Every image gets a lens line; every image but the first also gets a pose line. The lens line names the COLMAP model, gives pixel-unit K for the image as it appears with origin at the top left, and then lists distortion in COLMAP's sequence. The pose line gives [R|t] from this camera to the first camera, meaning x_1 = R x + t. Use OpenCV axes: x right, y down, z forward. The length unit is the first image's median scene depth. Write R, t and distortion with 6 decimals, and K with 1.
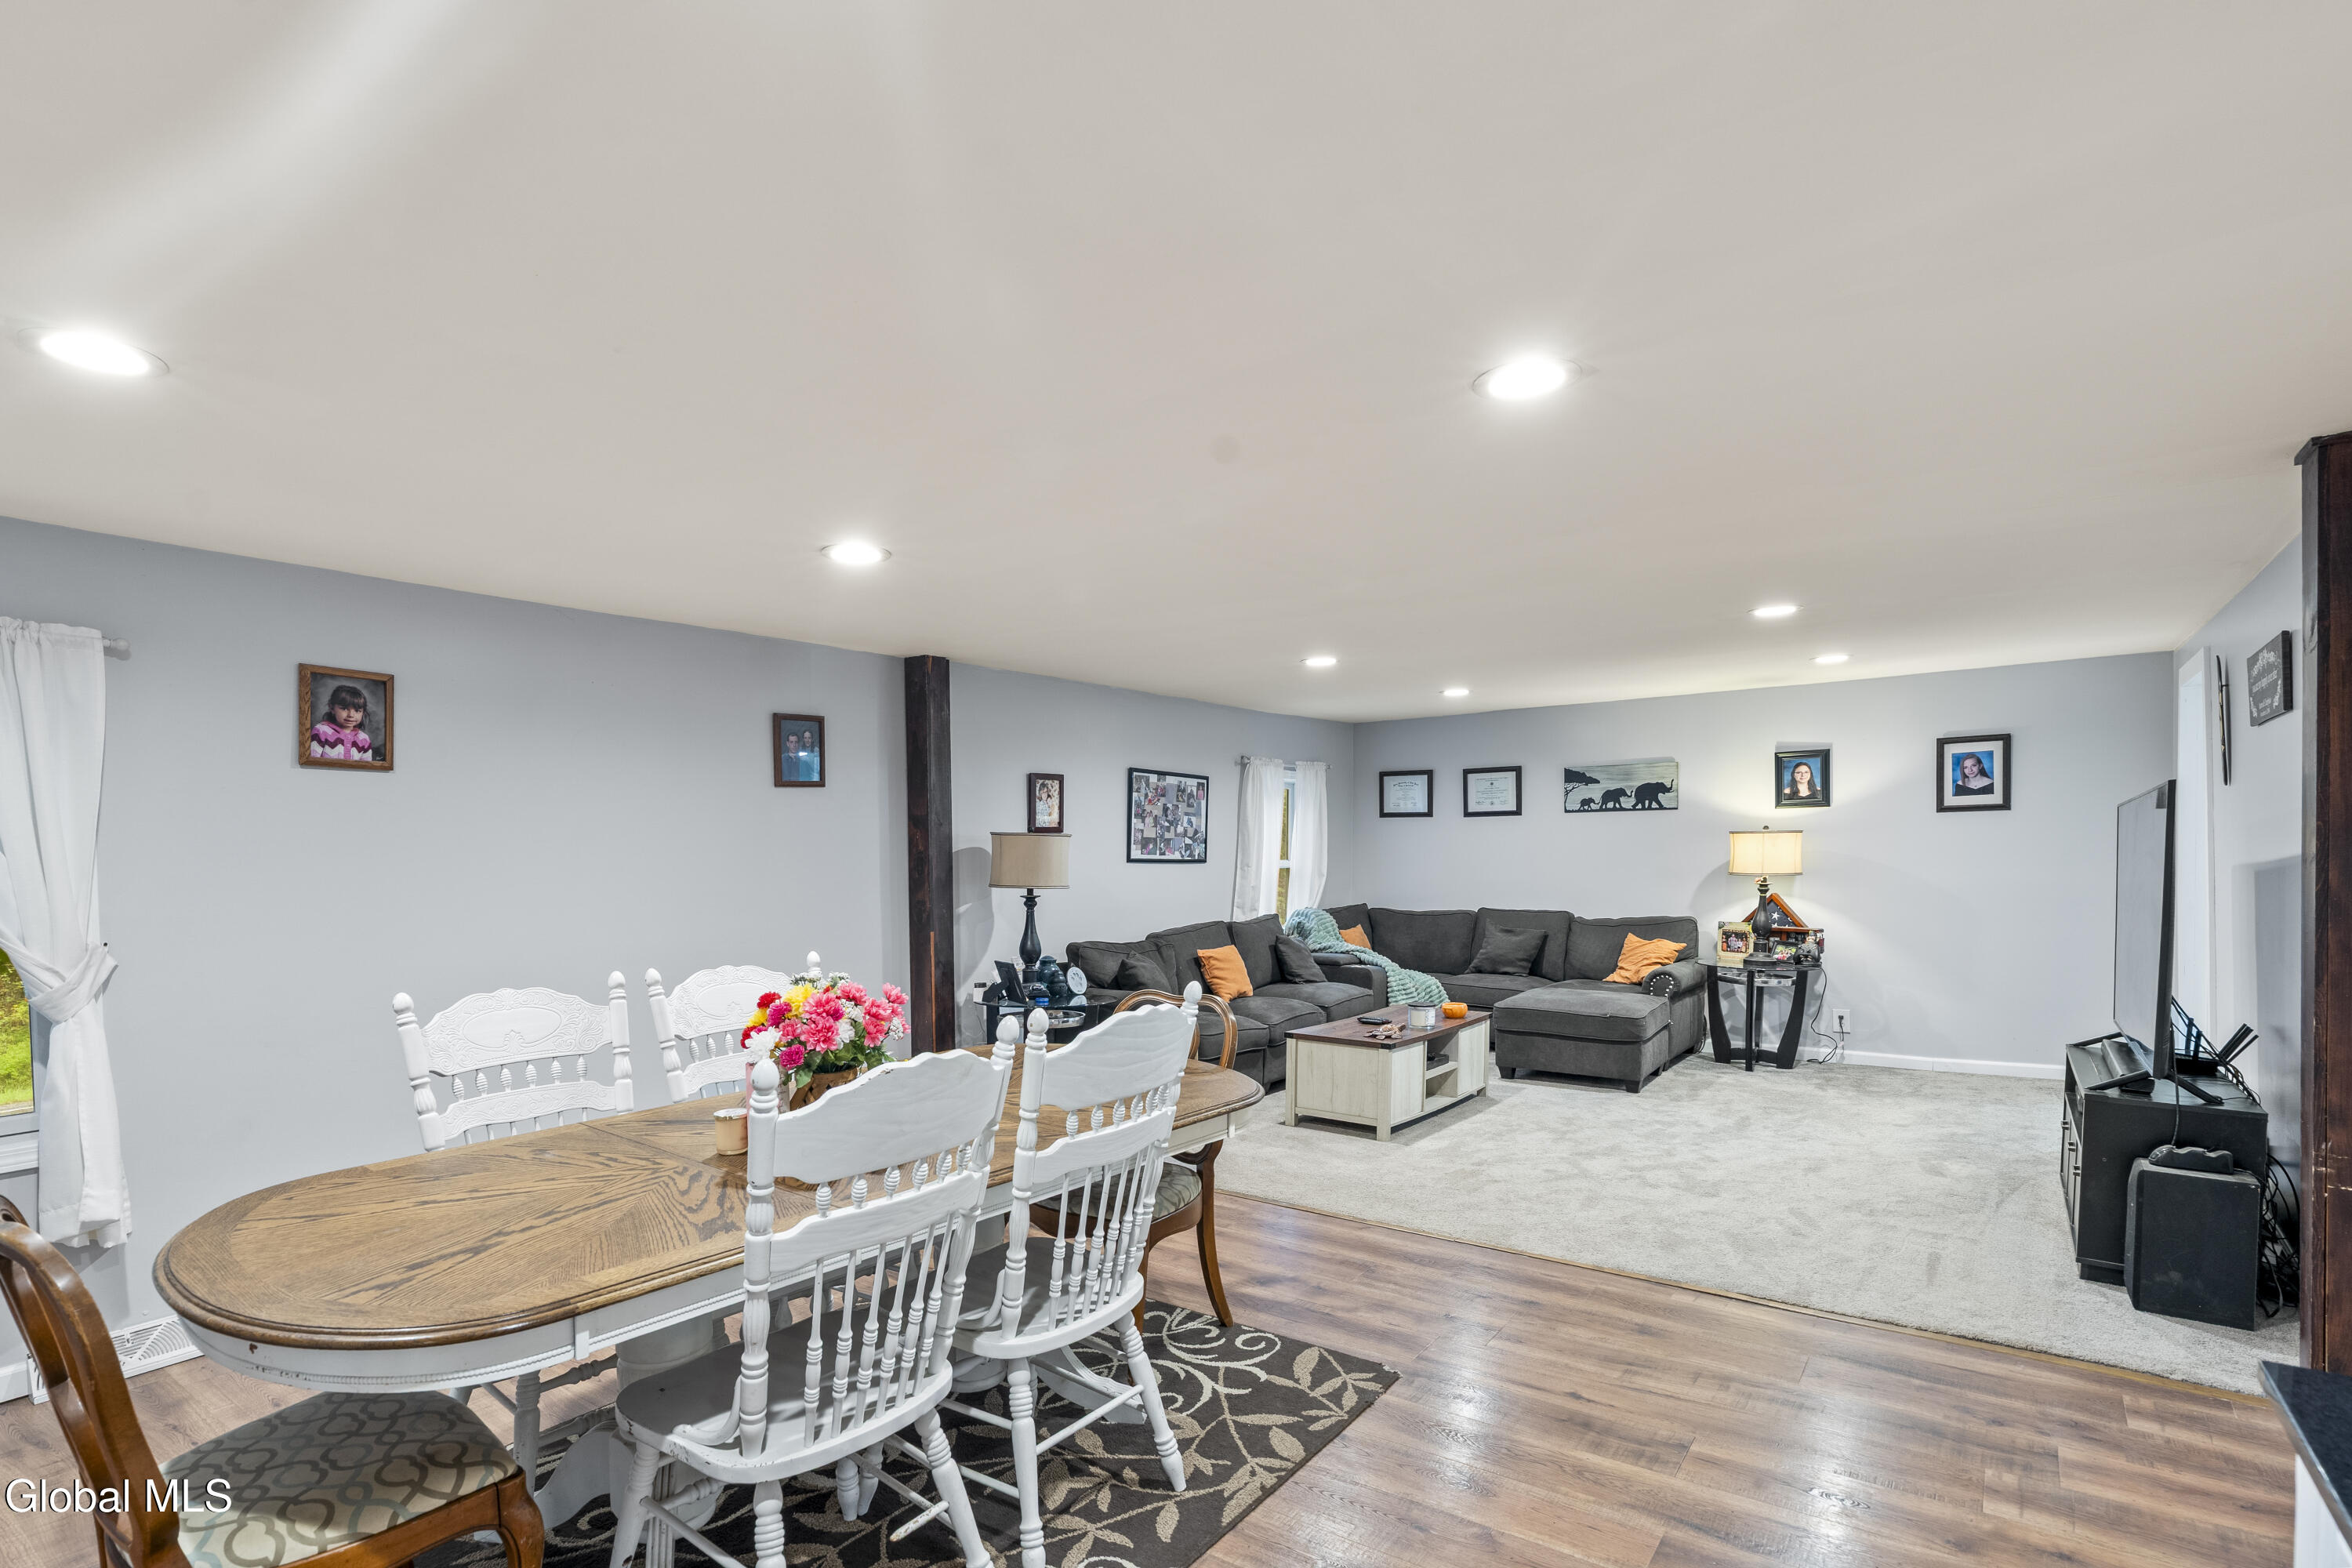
lens RADIAL K [[1095.0, 0, 1181.4], [0, 1095.0, 928.1], [0, 0, 1]] dist [-0.006991, 0.002104]
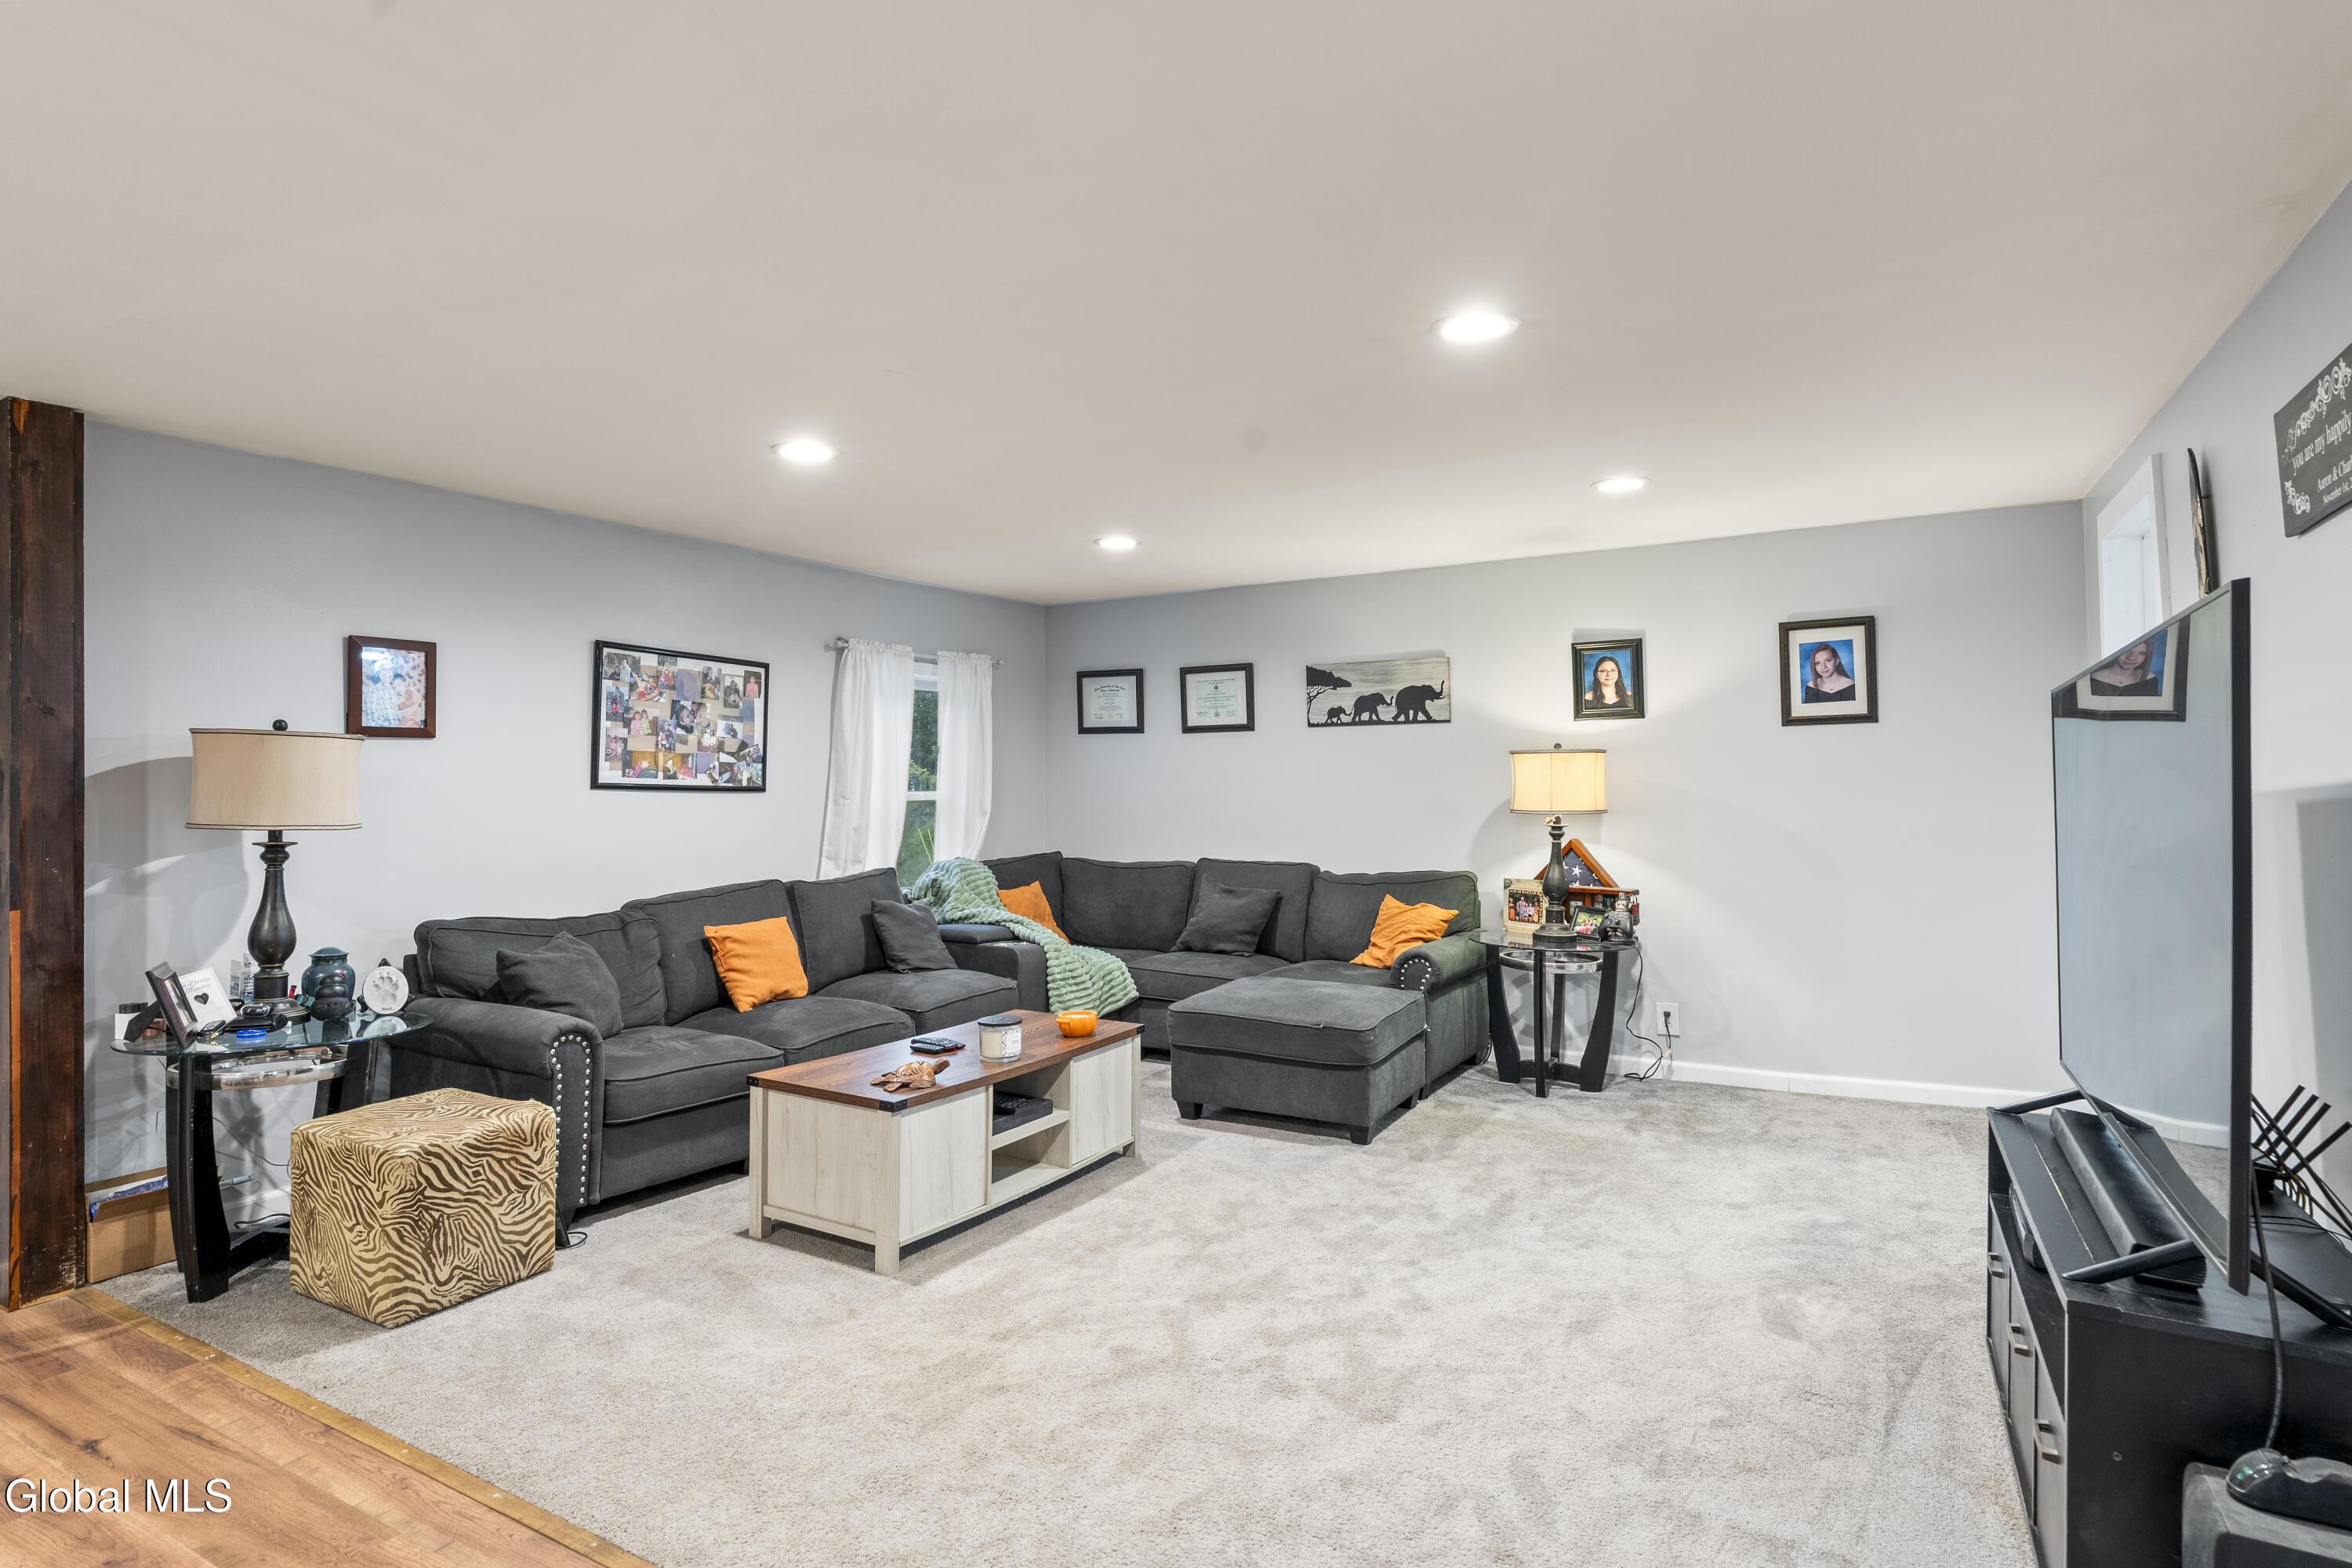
lens RADIAL K [[1180.6, 0, 1186.4], [0, 1180.6, 802.7], [0, 0, 1]] dist [-0.007345, 0.002890]
pose [[0.992784, 0.005401, 0.119797, 0.214521], [0.001736, 0.998233, -0.059391, -0.011109], [-0.119906, 0.059170, 0.991020, 0.288202]]
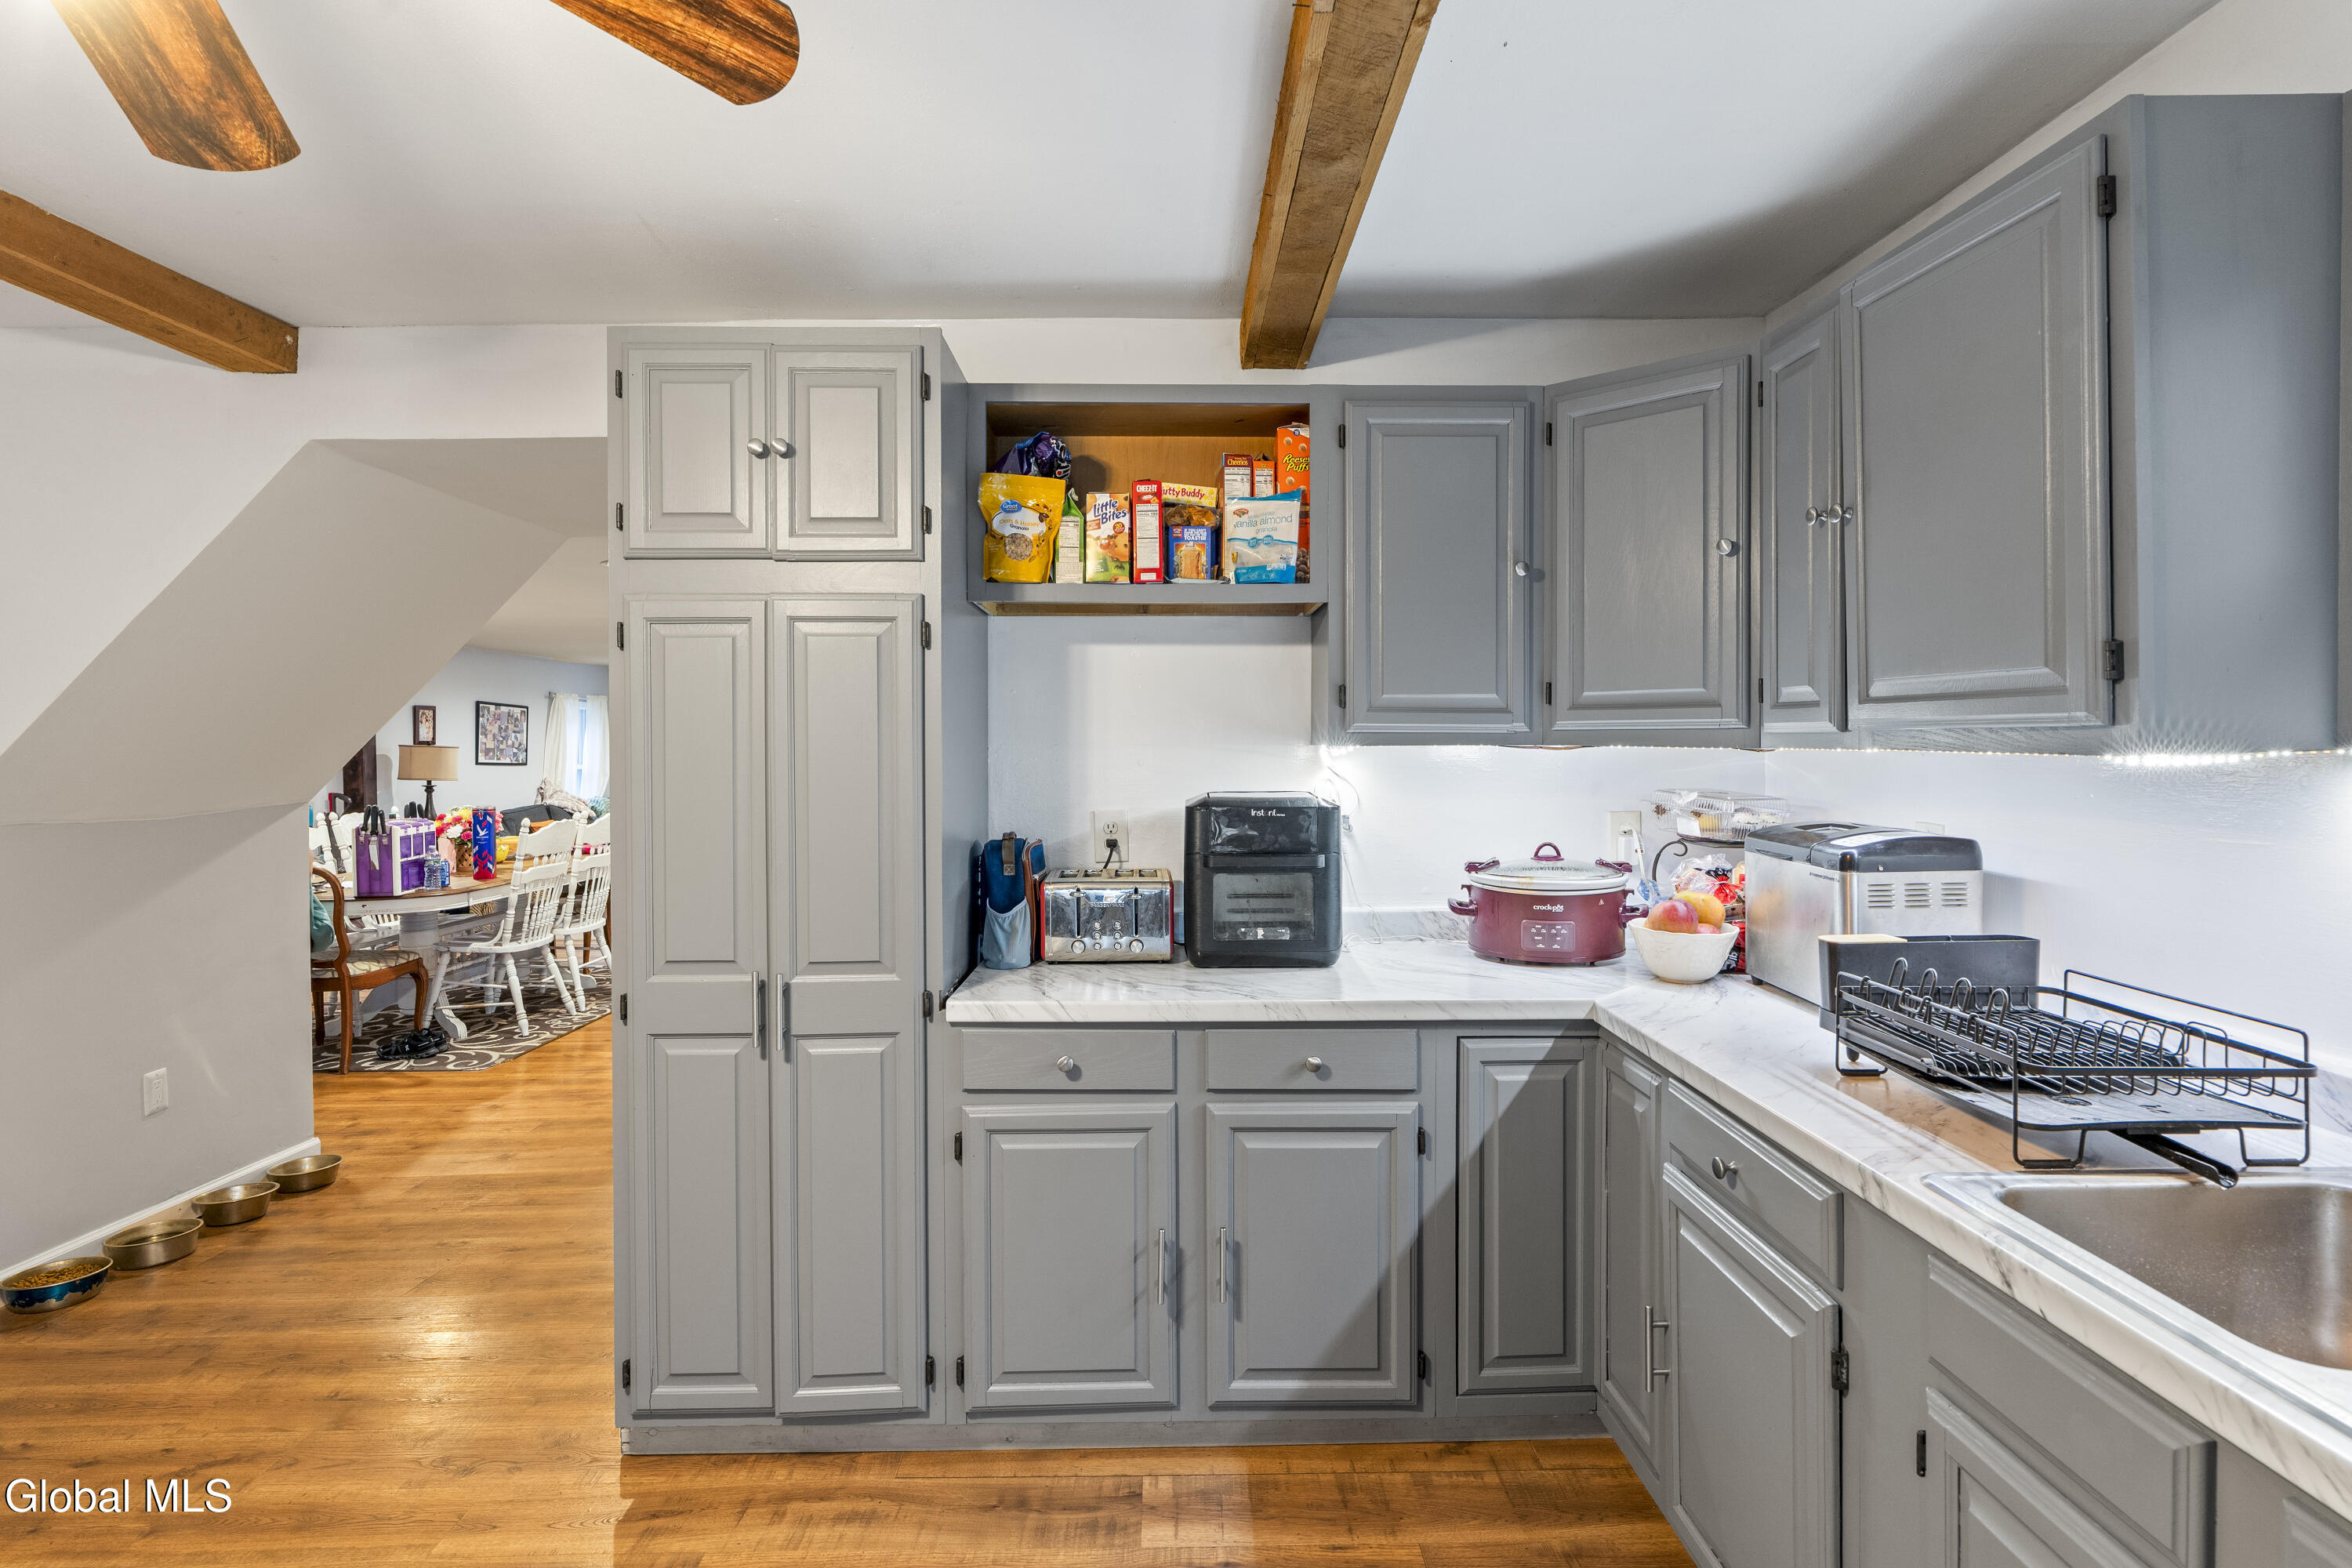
lens RADIAL K [[1180.6, 0, 1184.1], [0, 1180.6, 798.2], [0, 0, 1]] dist [-0.007345, 0.002890]
pose [[0.800436, -0.013968, 0.599256, -0.239614], [0.033927, 0.999182, -0.022027, 0.051850], [-0.598458, 0.037962, 0.800254, -0.838384]]
